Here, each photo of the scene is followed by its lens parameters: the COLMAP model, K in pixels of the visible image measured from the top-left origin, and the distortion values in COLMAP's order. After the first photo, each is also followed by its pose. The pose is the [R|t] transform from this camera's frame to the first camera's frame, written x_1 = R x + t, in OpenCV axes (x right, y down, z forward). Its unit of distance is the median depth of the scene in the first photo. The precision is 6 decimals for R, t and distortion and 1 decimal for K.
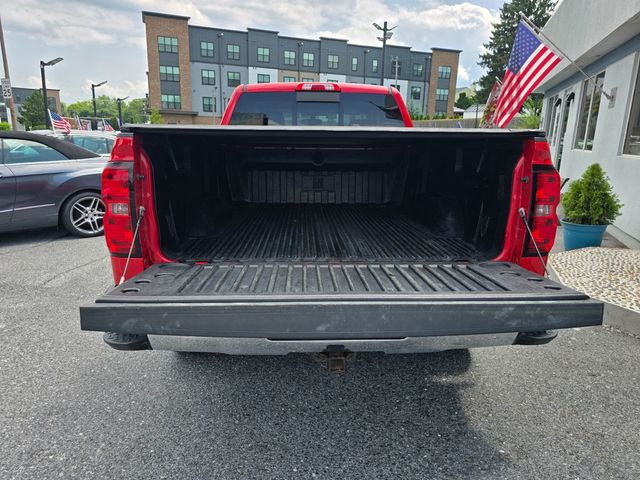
lens RADIAL K [[432.3, 0, 320.0], [0, 432.3, 240.0], [0, 0, 1]] dist [0.026971, -0.007244]
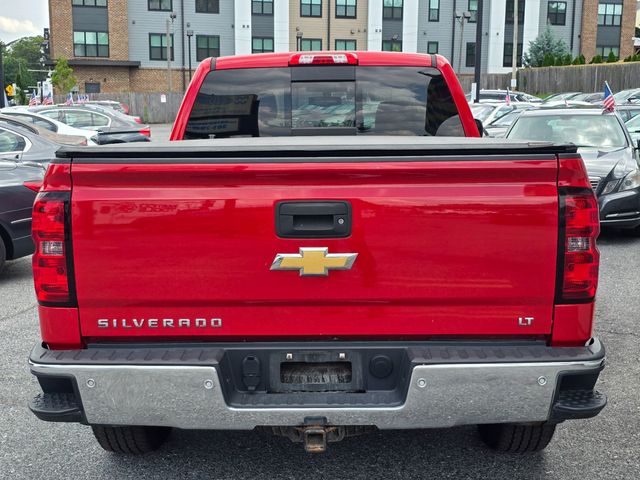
lens RADIAL K [[846.1, 0, 320.0], [0, 846.1, 240.0], [0, 0, 1]] dist [0.198995, -0.599133]
pose [[0.997851, -0.011609, -0.064485, 0.071237], [0.006953, 0.997382, -0.071974, 0.015836], [0.065151, 0.071371, 0.995320, -0.272473]]
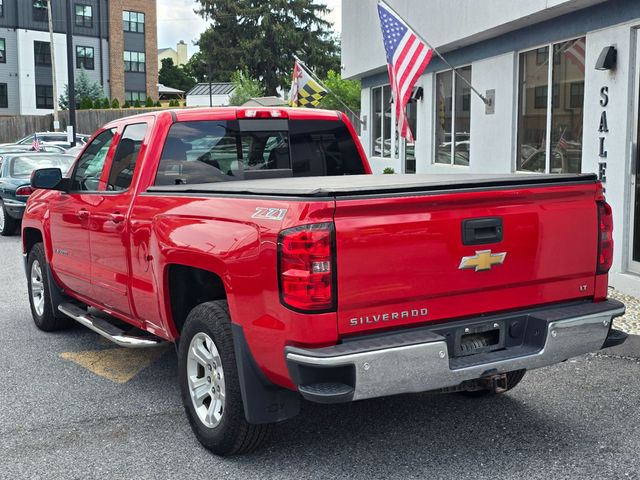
lens RADIAL K [[846.1, 0, 320.0], [0, 846.1, 240.0], [0, 0, 1]] dist [0.198995, -0.599133]
pose [[0.881733, -0.085784, 0.463884, -0.650587], [0.137388, 0.987398, -0.078546, 0.011718], [-0.451300, 0.132989, 0.882407, -0.384940]]
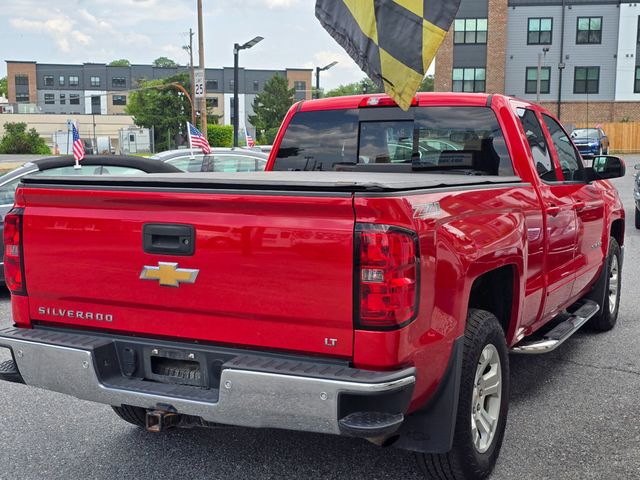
lens RADIAL K [[846.1, 0, 320.0], [0, 846.1, 240.0], [0, 0, 1]] dist [0.198995, -0.599133]
pose [[0.870681, 0.040343, -0.490191, 0.592835], [-0.095925, 0.991421, -0.088787, 0.010020], [0.482403, 0.124327, 0.867081, -0.240752]]
